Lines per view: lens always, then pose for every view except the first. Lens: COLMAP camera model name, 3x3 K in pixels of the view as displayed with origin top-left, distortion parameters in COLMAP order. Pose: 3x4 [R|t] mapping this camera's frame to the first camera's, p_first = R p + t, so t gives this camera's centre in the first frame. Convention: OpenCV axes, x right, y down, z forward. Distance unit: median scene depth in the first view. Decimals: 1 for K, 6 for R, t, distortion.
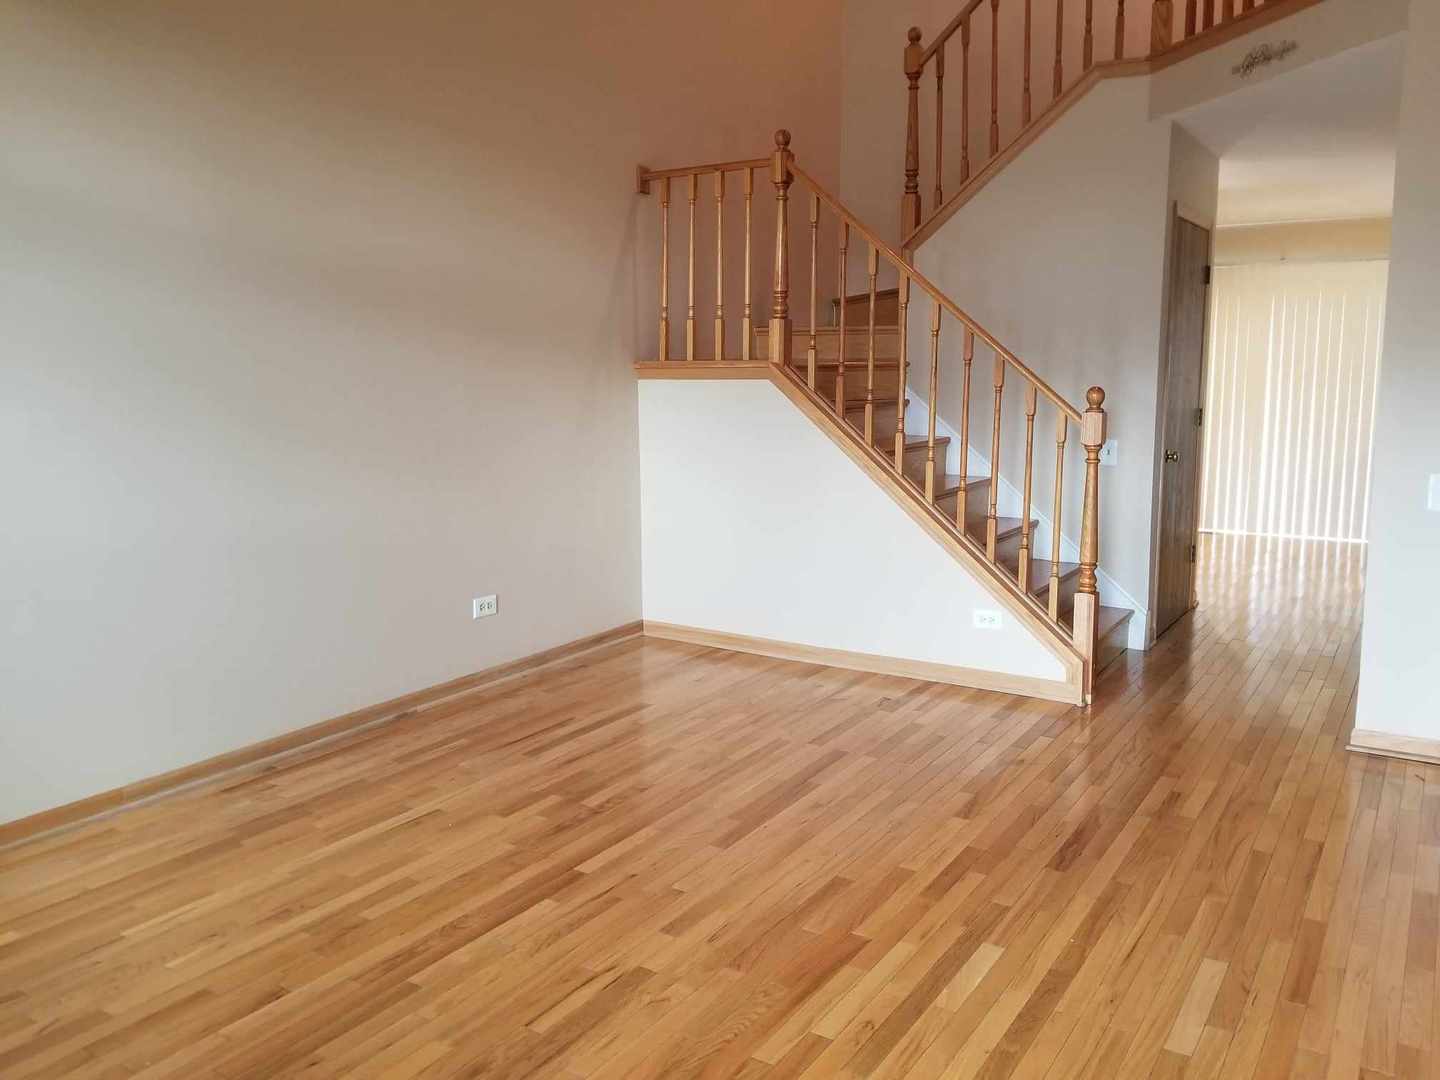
lens RADIAL K [[1117.2, 0, 741.8], [0, 1117.2, 526.7], [0, 0, 1]] dist [0.064305, -0.116000]
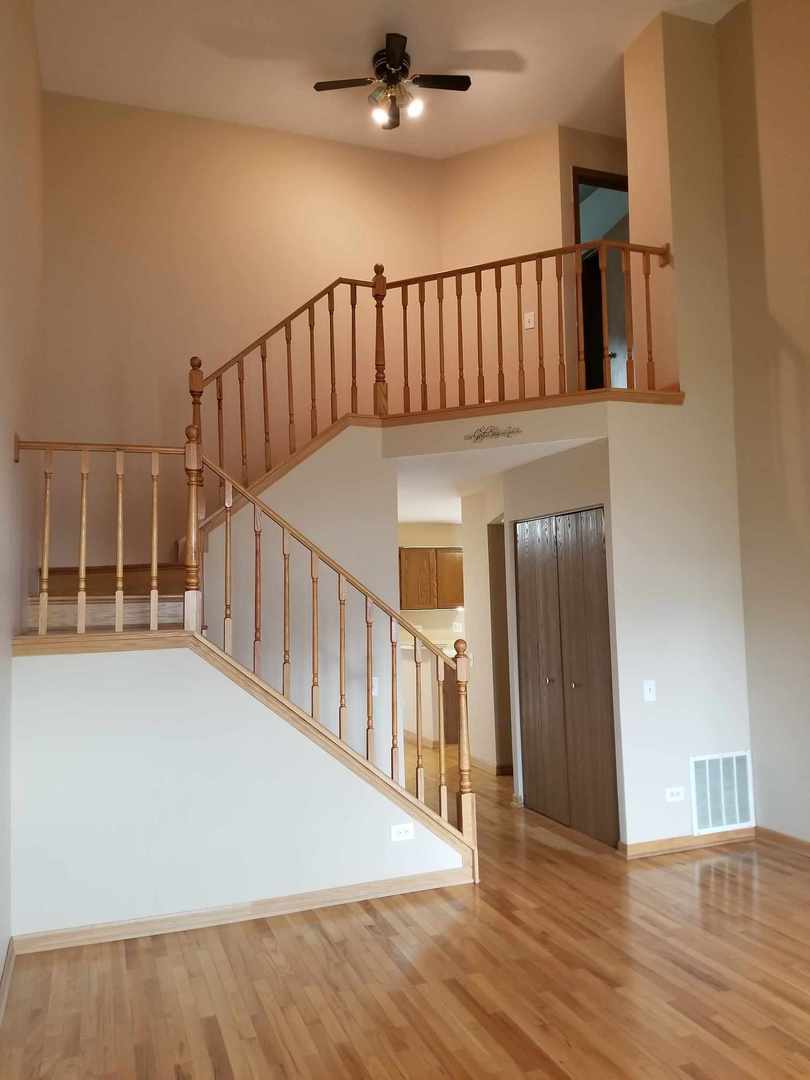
lens RADIAL K [[840.2, 0, 413.9], [0, 840.2, 558.1], [0, 0, 1]] dist [0.083630, -0.137722]
pose [[0.597955, 0.029603, 0.800983, -0.586083], [0.140210, 0.980046, -0.140891, -0.089273], [-0.789171, 0.196552, 0.581873, 0.432286]]
